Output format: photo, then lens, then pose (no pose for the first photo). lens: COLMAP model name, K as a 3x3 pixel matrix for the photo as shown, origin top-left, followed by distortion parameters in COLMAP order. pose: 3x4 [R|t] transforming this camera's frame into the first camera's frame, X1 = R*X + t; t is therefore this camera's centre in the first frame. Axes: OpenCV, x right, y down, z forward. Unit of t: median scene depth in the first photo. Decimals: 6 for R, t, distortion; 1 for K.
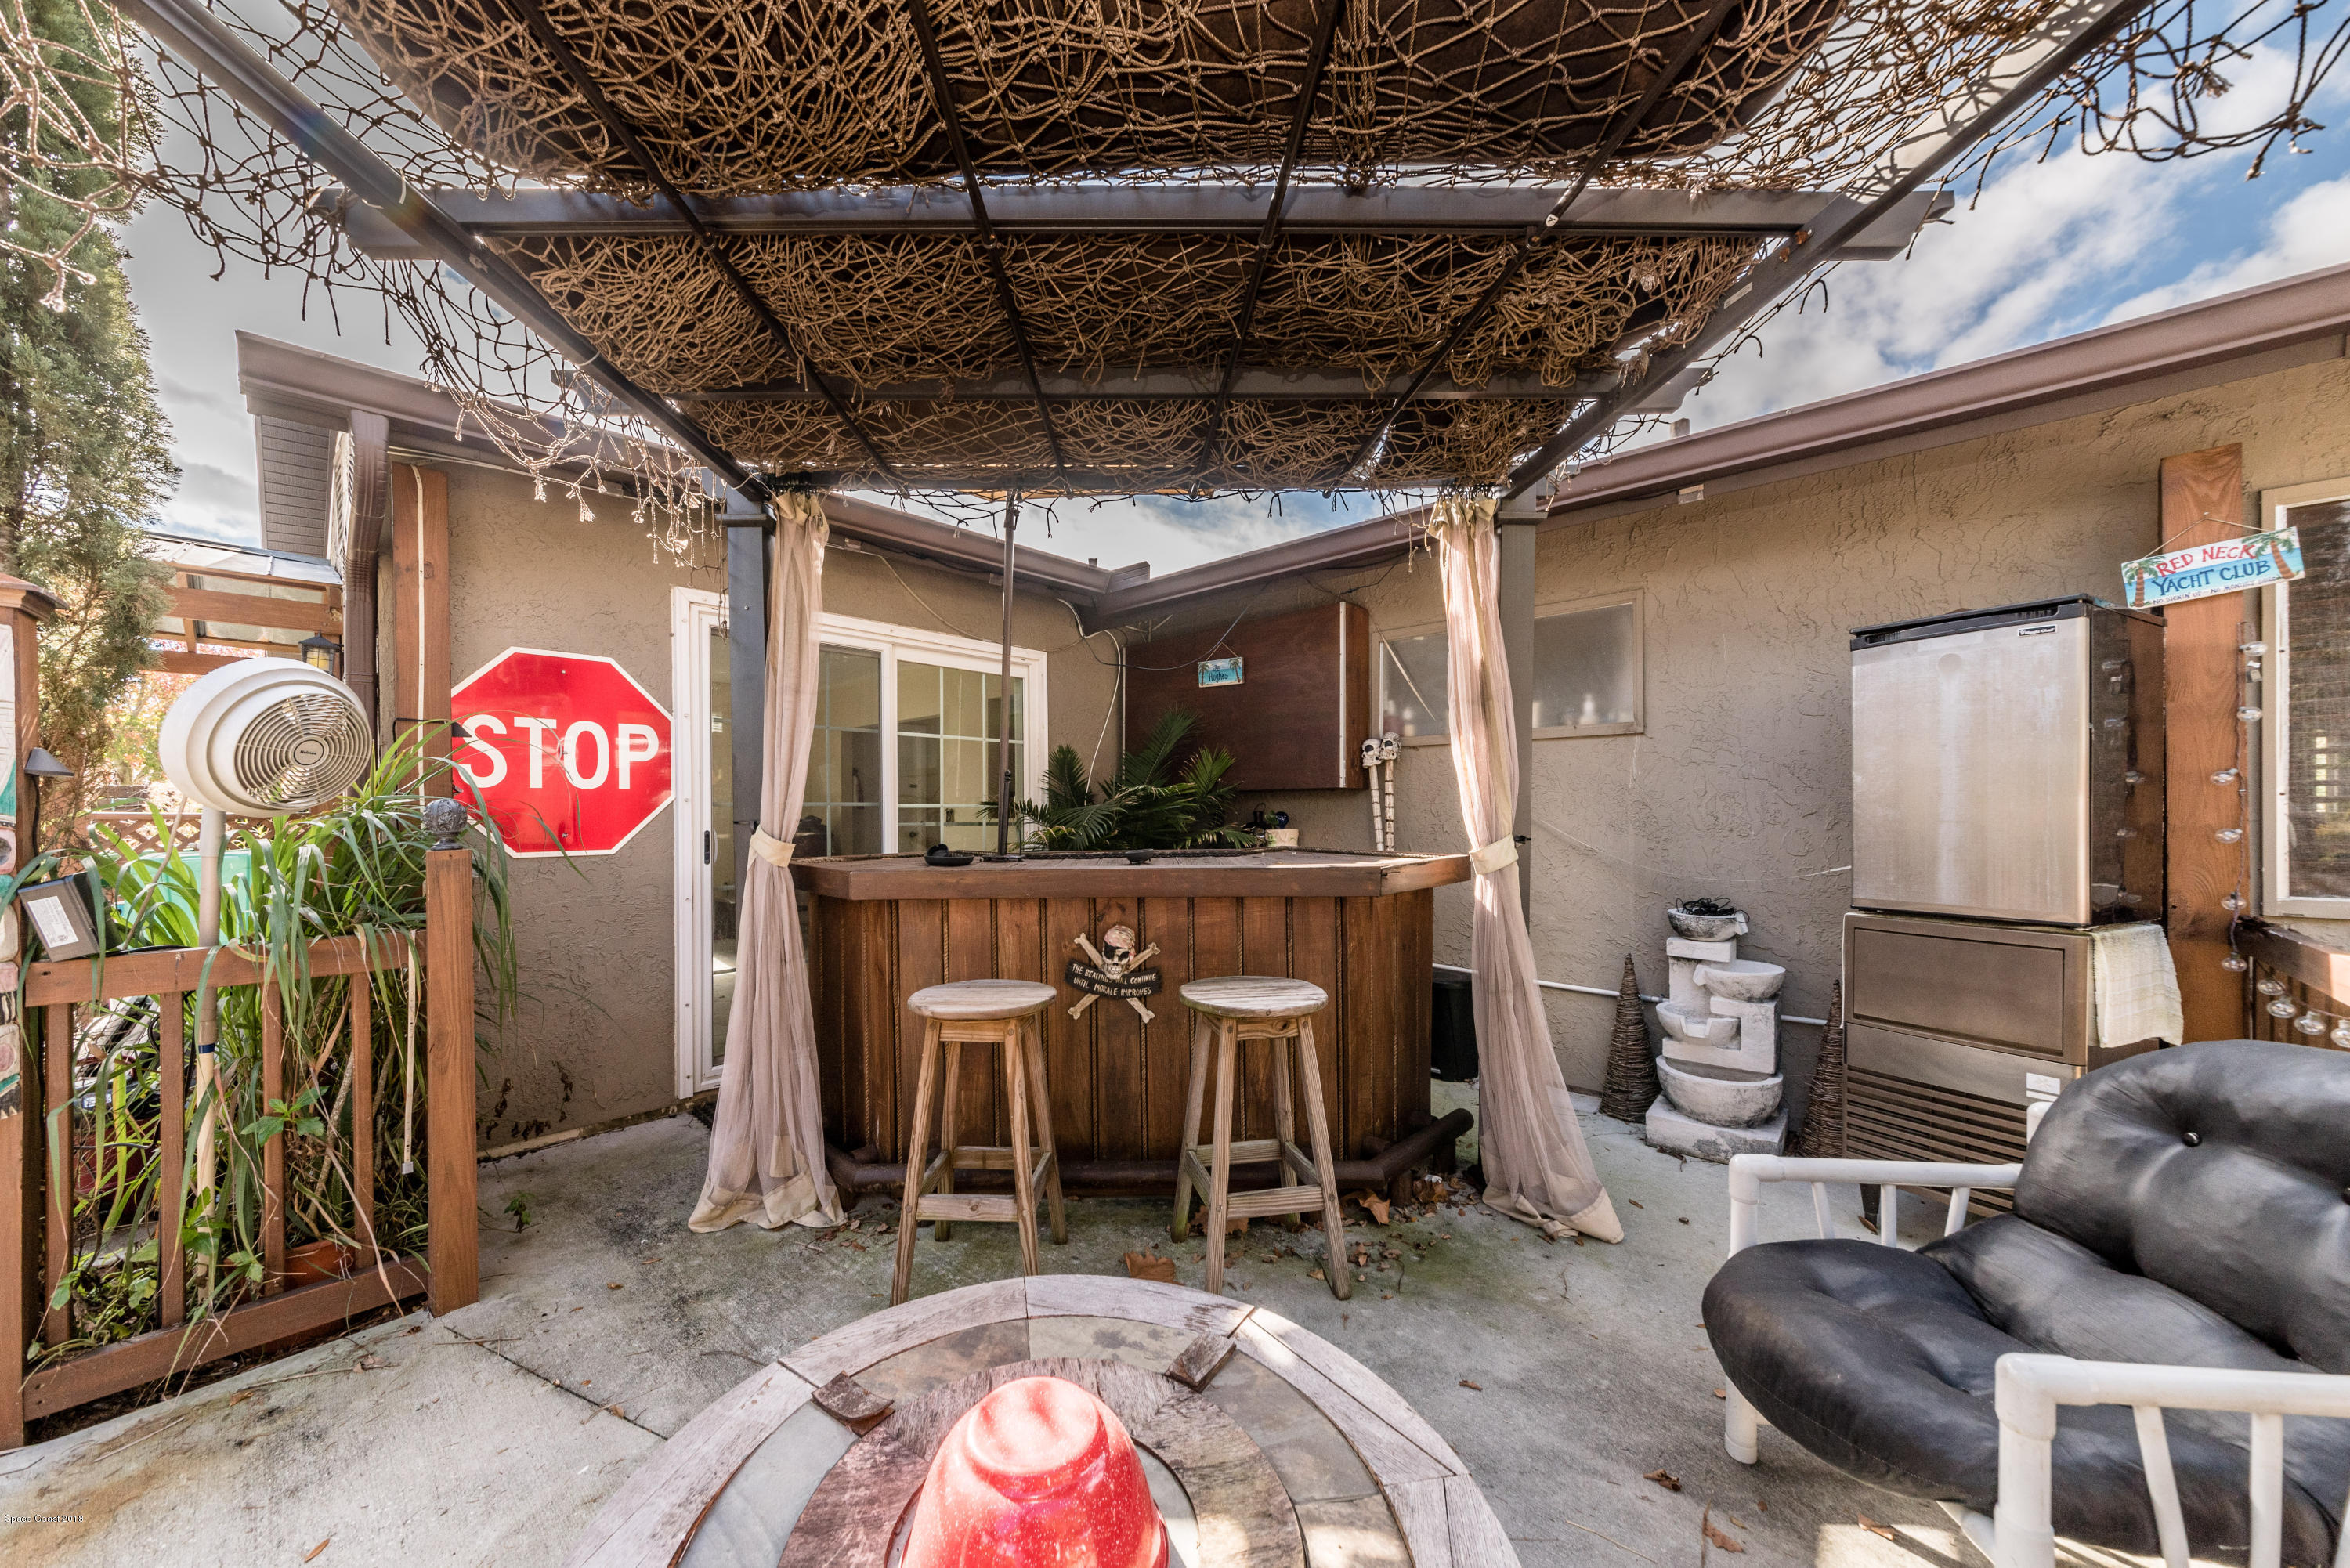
lens RADIAL K [[846.6, 0, 1176.2], [0, 846.6, 821.2], [0, 0, 1]] dist [-0.000485, -0.000037]
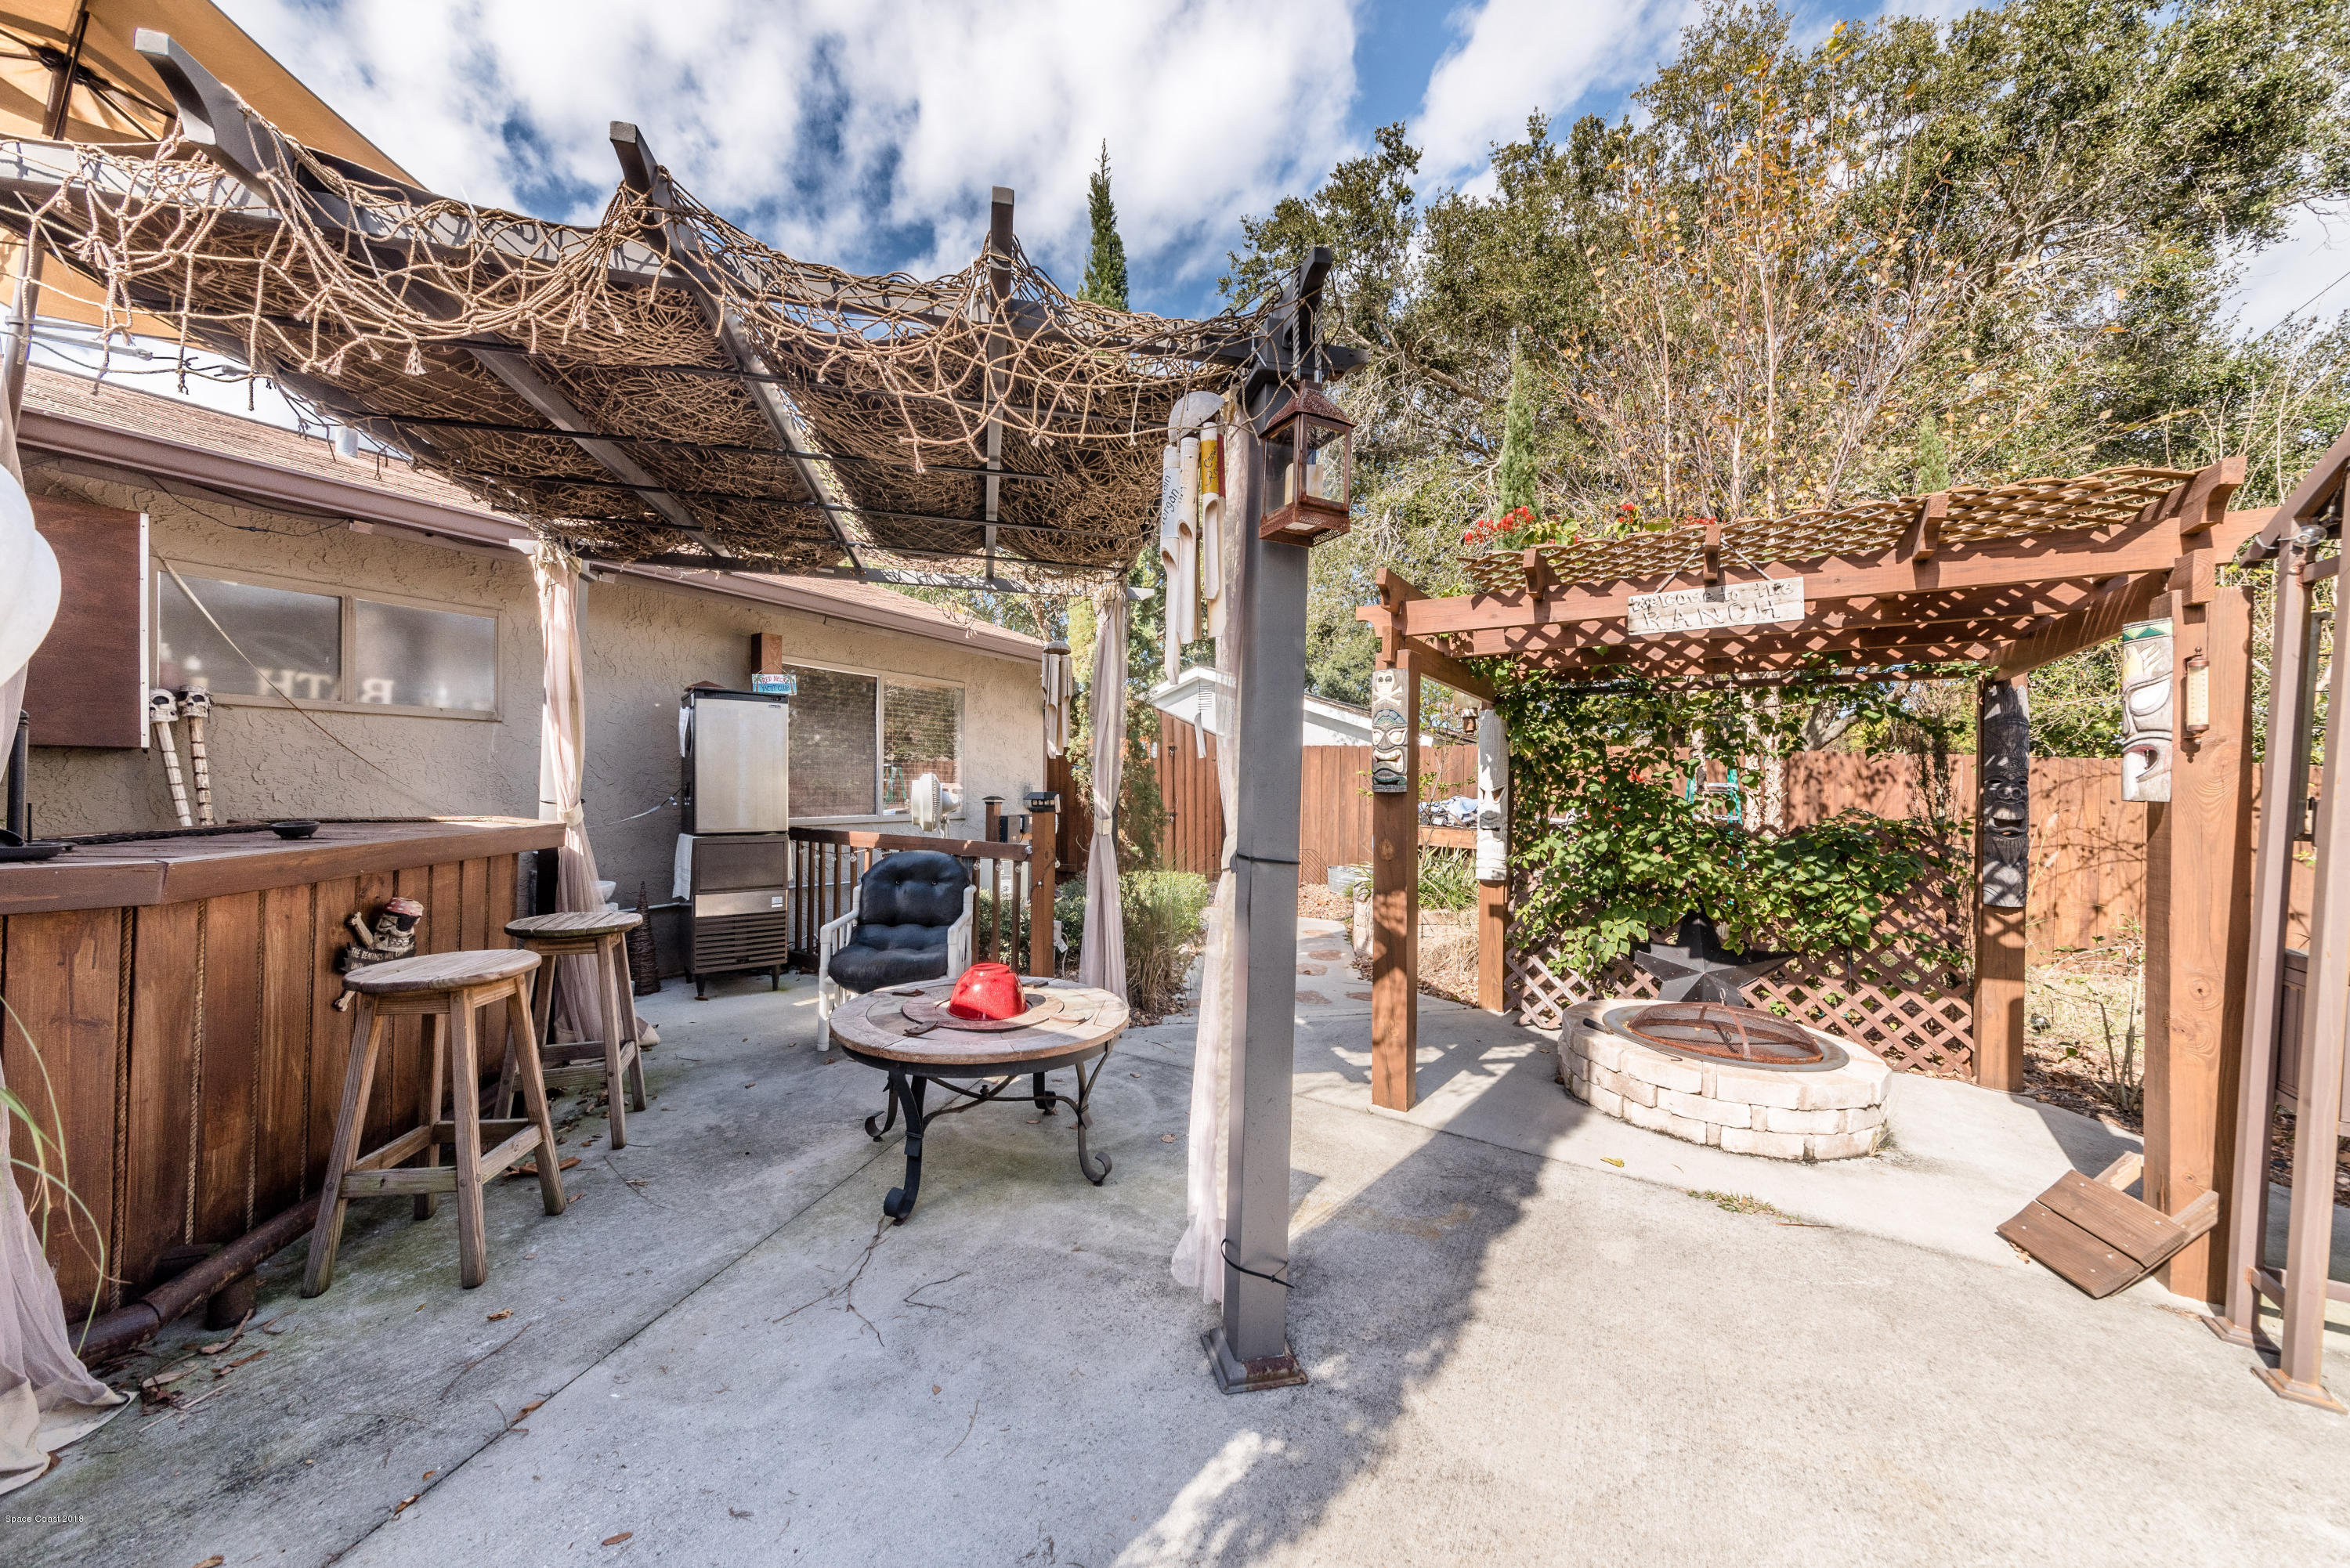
lens RADIAL K [[817.1, 0, 1171.2], [0, 817.1, 788.3], [0, 0, 1]] dist [-0.000923, -0.000116]
pose [[-0.210815, -0.001679, 0.977525, -1.161798], [-0.001050, 0.999998, 0.001491, -0.005319], [-0.977525, -0.000713, -0.210816, 0.325304]]
